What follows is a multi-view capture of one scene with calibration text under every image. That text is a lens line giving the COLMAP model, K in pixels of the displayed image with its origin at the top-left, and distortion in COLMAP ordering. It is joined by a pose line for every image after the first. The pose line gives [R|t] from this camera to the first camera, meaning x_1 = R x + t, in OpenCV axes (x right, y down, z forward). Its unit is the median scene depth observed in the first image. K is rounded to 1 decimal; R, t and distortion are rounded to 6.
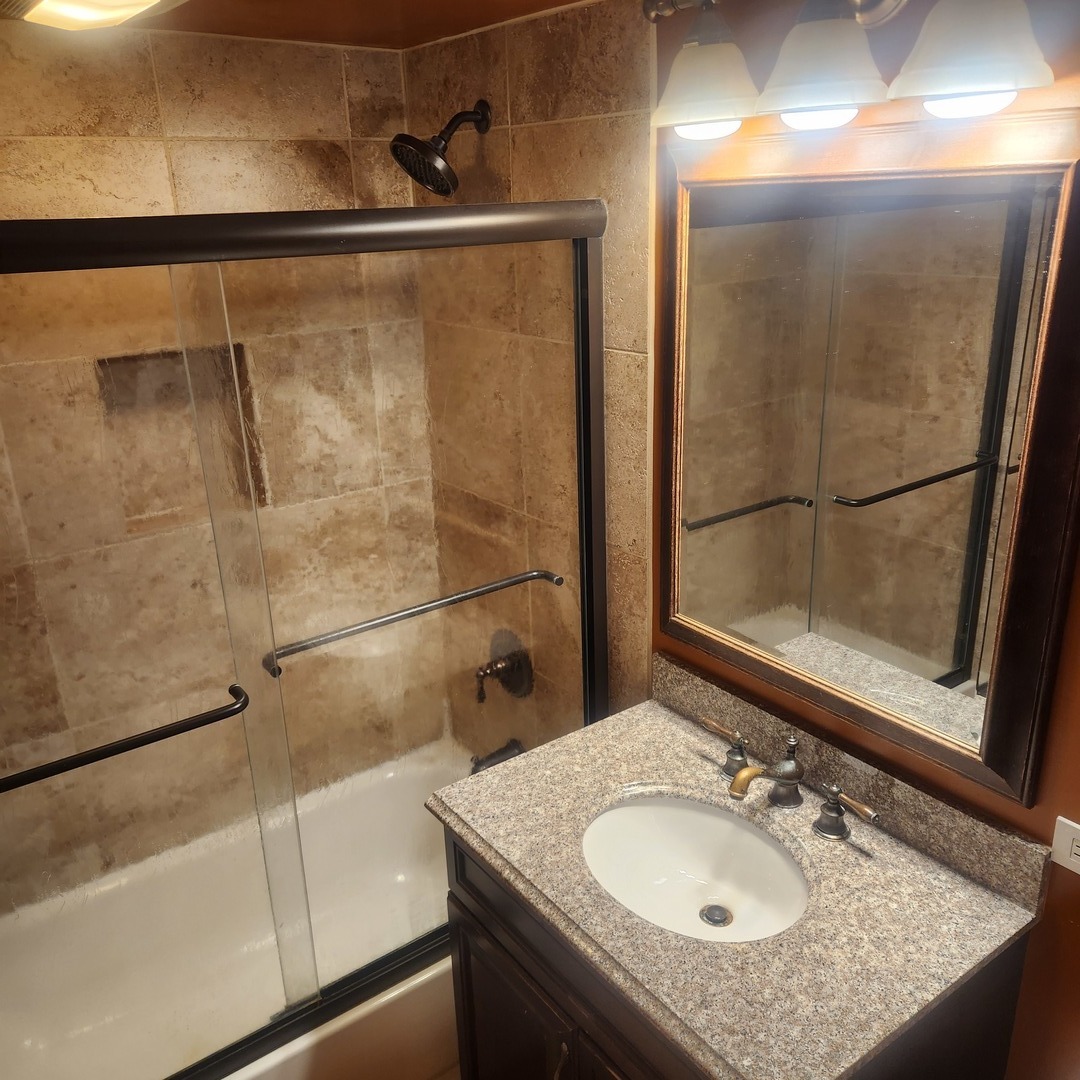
lens RADIAL K [[972.4, 0, 538.3], [0, 972.4, 539.4], [0, 0, 1]] dist [0.078145, -0.083096]
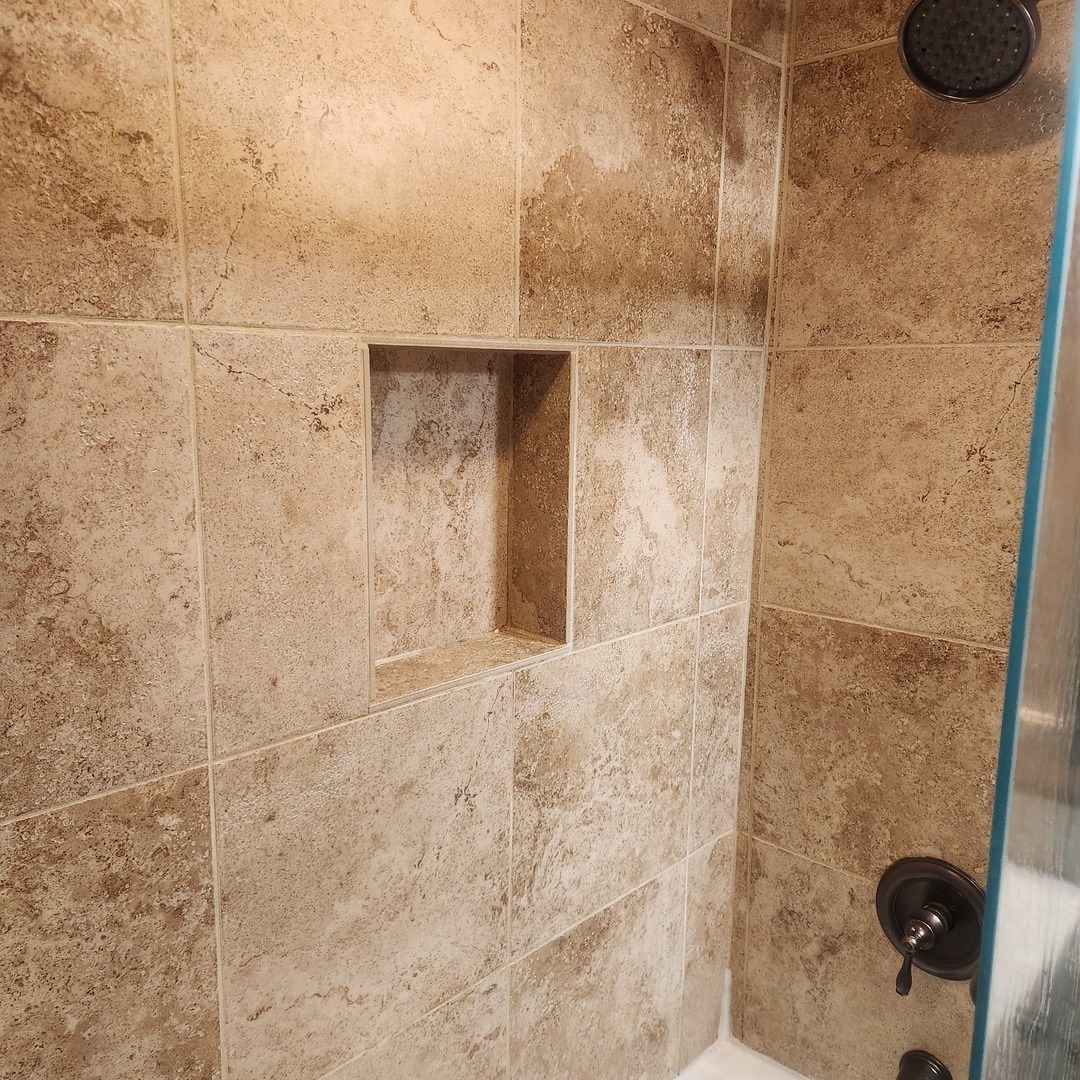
lens RADIAL K [[972.4, 0, 528.9], [0, 972.4, 543.3], [0, 0, 1]] dist [0.078145, -0.083096]
pose [[0.984424, 0.009929, 0.175531, -0.400768], [0.020406, 0.985204, -0.170168, 0.002417], [-0.174624, 0.171099, 0.969655, 0.458556]]
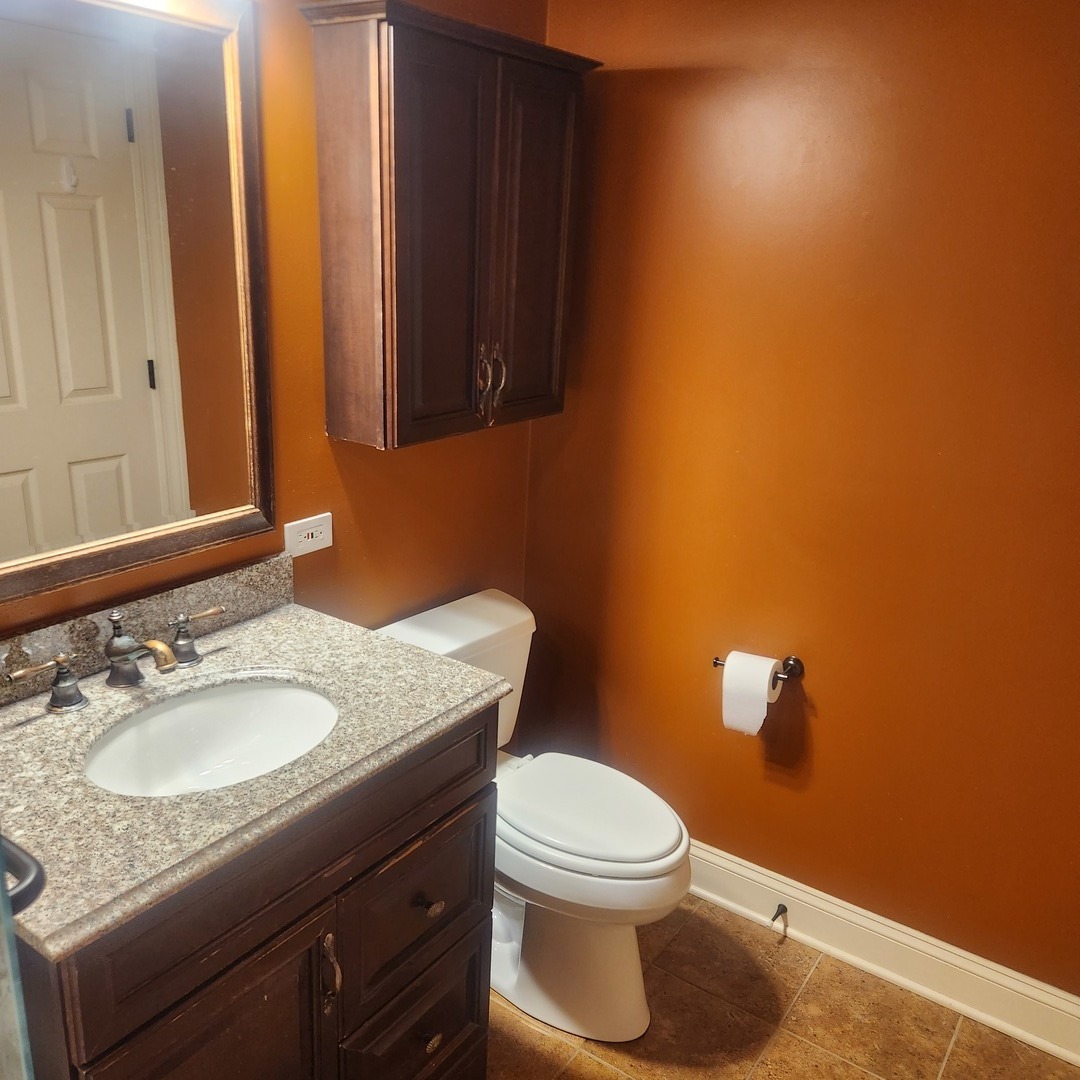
lens RADIAL K [[972.4, 0, 539.6], [0, 972.4, 539.8], [0, 0, 1]] dist [0.078145, -0.083096]
pose [[-0.334760, -0.260562, 0.905562, -0.789921], [0.290634, 0.885607, 0.362259, -0.092421], [-0.896364, 0.384457, -0.220738, 0.901459]]
